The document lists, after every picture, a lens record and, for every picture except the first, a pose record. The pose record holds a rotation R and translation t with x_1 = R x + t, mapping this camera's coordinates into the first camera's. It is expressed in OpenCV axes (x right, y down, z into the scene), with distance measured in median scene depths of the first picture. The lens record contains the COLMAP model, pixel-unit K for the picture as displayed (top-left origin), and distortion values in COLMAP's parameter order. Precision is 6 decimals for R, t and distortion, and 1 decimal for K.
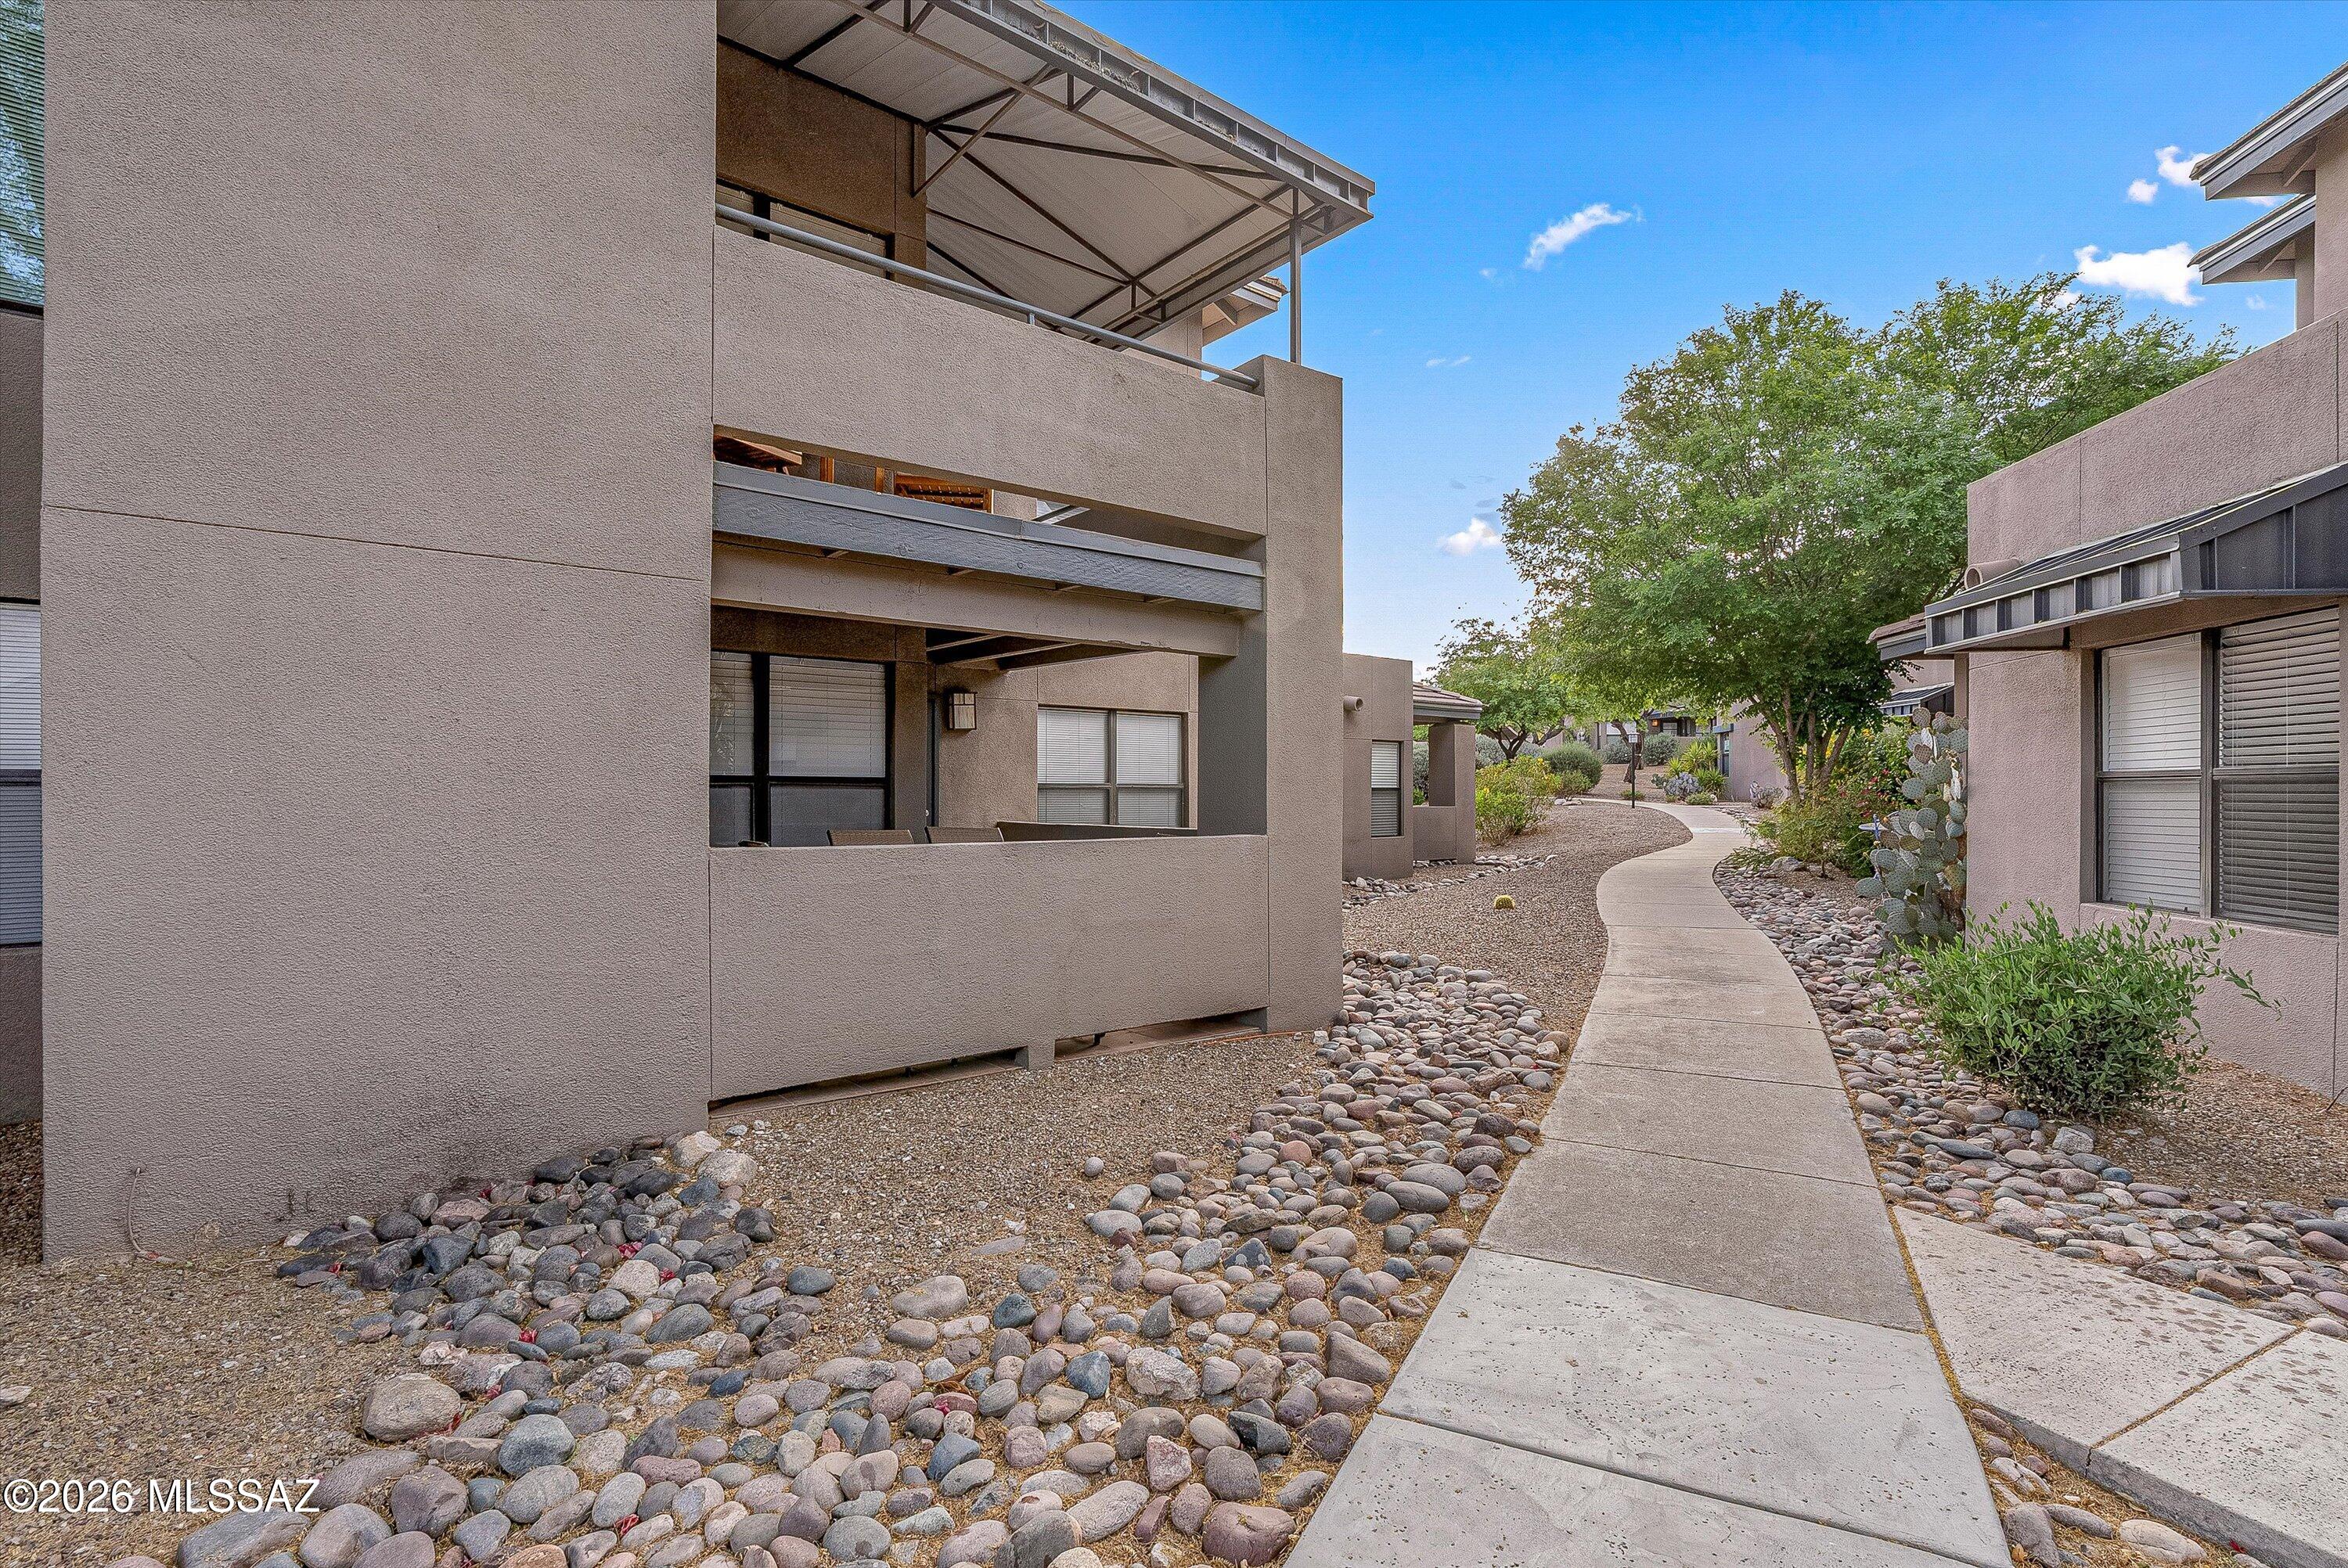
lens RADIAL K [[1075.0, 0, 1174.0], [0, 1075.0, 784.0], [0, 0, 1]] dist [-0.002998, 0.000226]
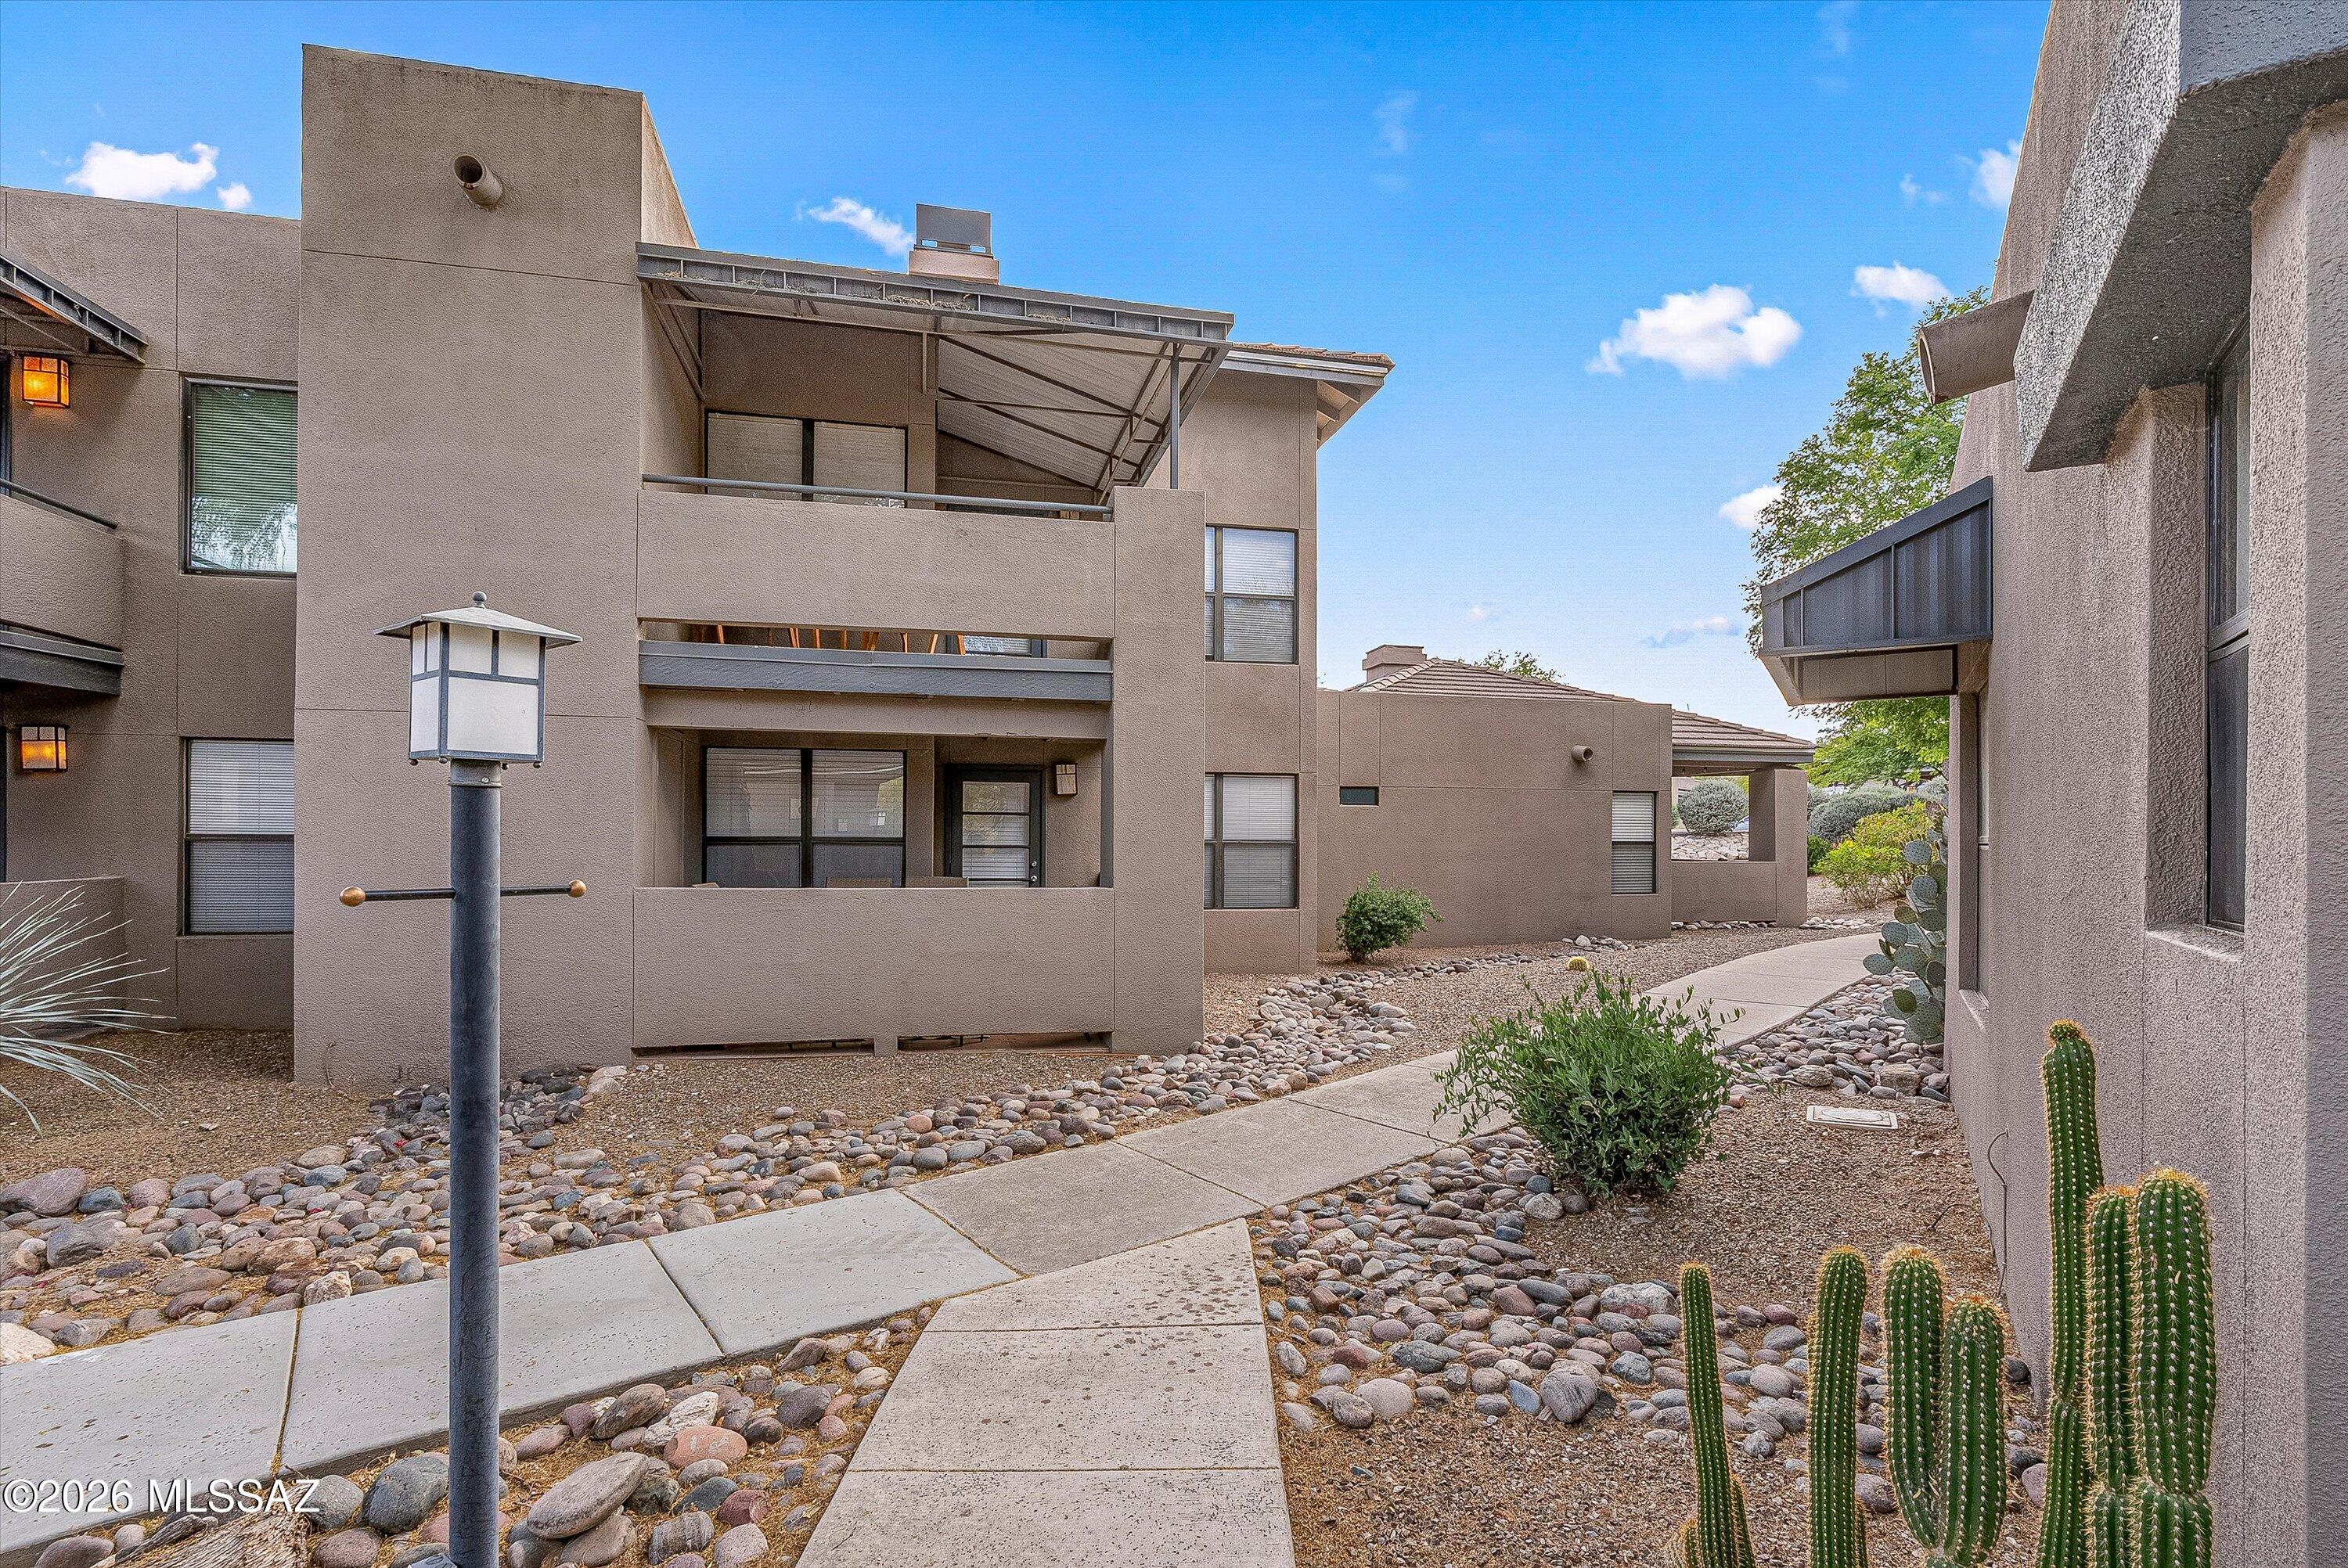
lens RADIAL K [[1082.9, 0, 1171.7], [0, 1082.9, 823.0], [0, 0, 1]] dist [0.002509, 0.000275]
pose [[0.898029, -0.002516, -0.439930, 0.810524], [-0.000806, 0.999973, -0.007365, -0.018884], [0.439936, 0.006969, 0.898002, -0.065908]]
